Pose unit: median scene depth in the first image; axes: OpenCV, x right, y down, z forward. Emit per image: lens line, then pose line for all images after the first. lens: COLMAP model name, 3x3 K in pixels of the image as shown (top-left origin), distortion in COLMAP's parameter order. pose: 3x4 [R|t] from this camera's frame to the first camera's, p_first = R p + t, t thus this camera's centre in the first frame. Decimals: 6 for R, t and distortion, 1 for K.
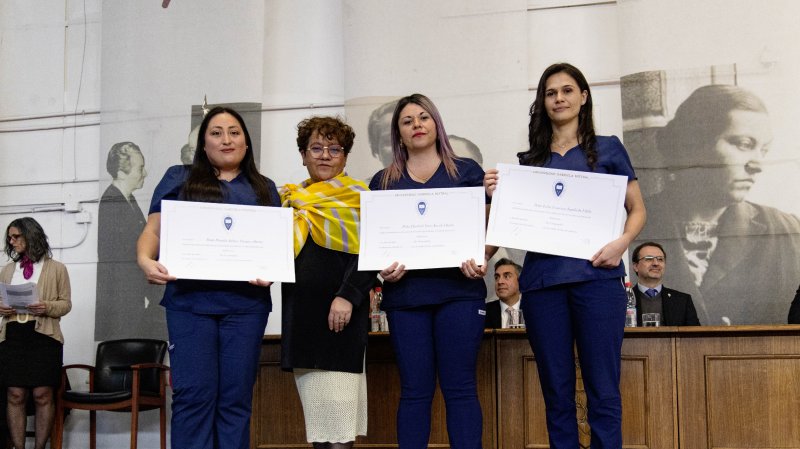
lens RADIAL K [[828.3, 0, 400.2], [0, 828.3, 310.7], [0, 0, 1]] dist [0.009172, 0.011259]
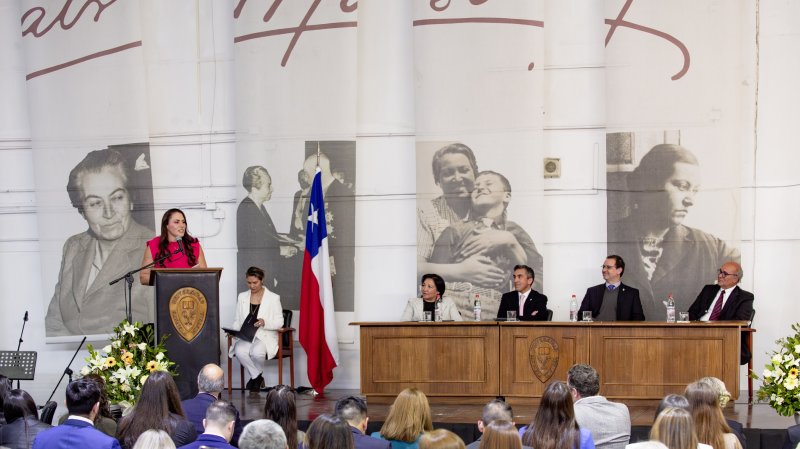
lens RADIAL K [[2106.8, 0, 402.6], [0, 2106.8, 496.6], [0, 0, 1]] dist [-0.070893, 0.493657]
pose [[0.999049, 0.007146, -0.043015, 0.074979], [0.001662, 0.979526, 0.201311, -0.416466], [0.043573, -0.201191, 0.978582, -2.859704]]
